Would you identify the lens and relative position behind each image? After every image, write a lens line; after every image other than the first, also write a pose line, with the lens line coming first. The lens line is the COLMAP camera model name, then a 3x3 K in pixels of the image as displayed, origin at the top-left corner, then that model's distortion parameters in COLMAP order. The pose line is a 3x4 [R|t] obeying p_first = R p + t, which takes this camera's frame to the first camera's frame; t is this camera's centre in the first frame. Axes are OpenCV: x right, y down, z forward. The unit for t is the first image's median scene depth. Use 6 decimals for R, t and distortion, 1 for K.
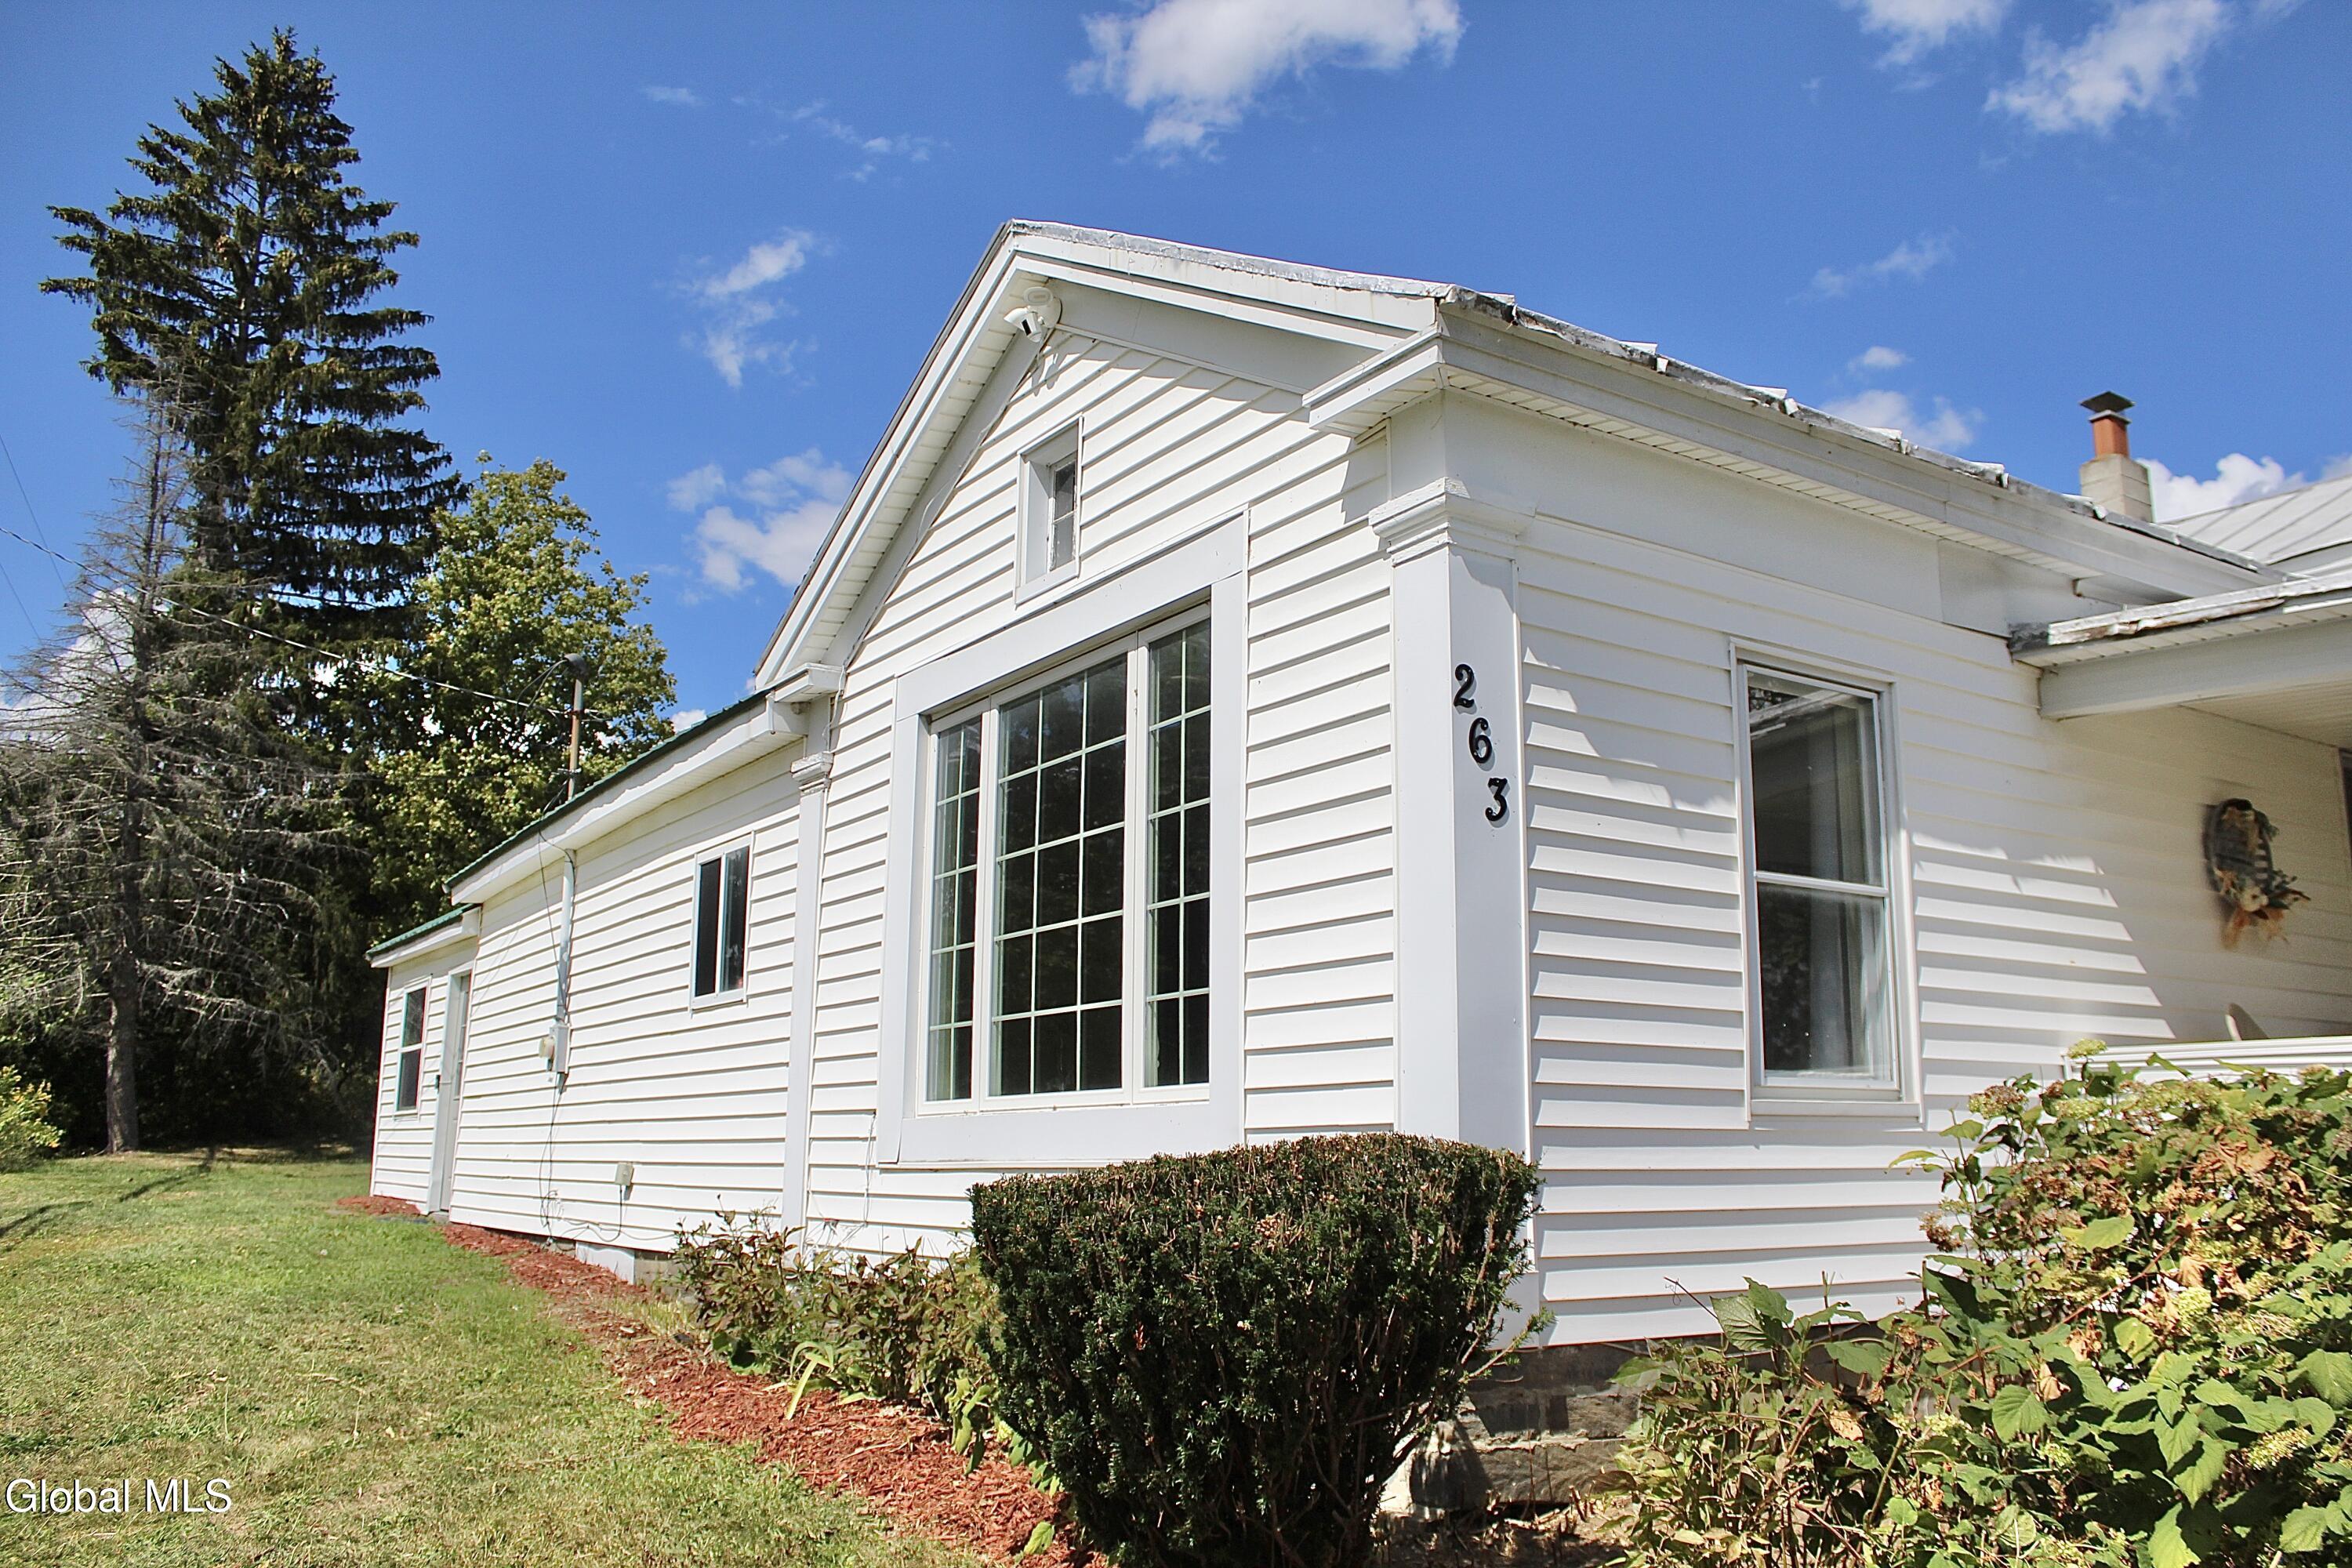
lens RADIAL K [[1944.9, 0, 1173.7], [0, 1944.9, 797.1], [0, 0, 1]] dist [-0.155037, 0.129384]
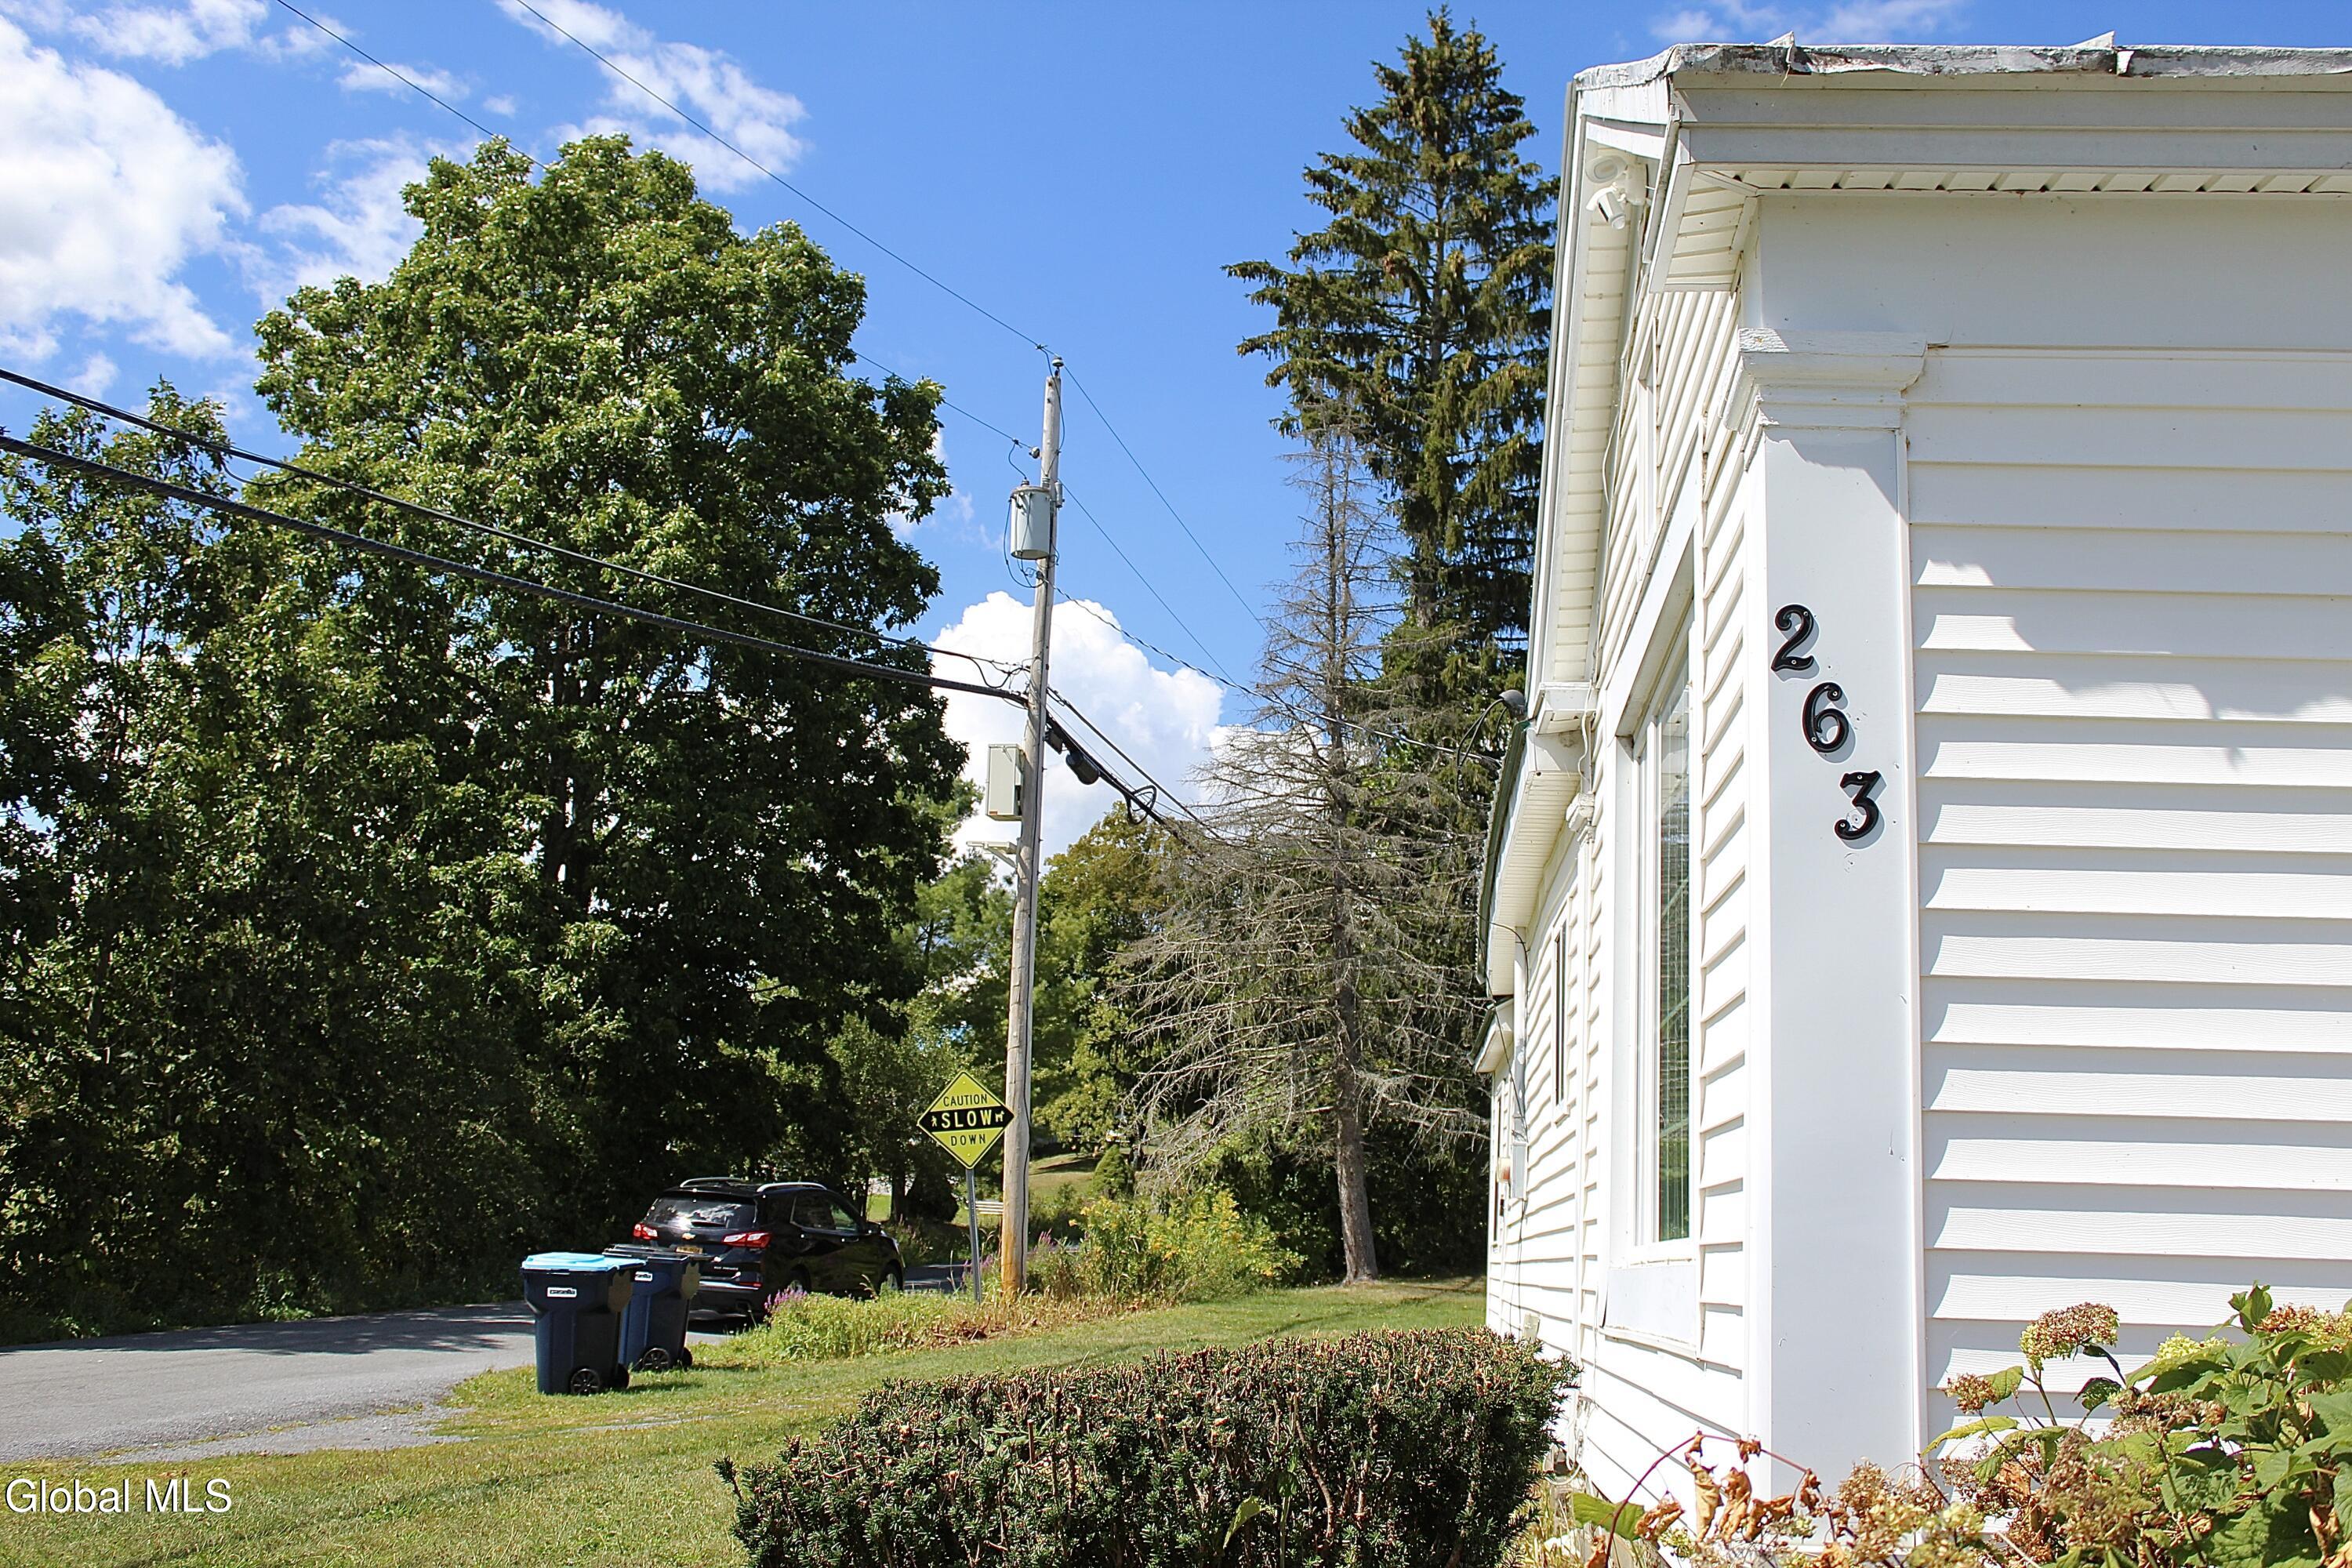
lens RADIAL K [[2377.1, 0, 1177.9], [0, 2377.1, 770.5], [0, 0, 1]] dist [-0.101921, 0.000000]
pose [[0.782329, -0.106611, -0.613673, 0.092512], [0.090242, 0.994248, -0.057683, 0.002840], [0.616293, -0.010251, 0.787450, 0.048094]]
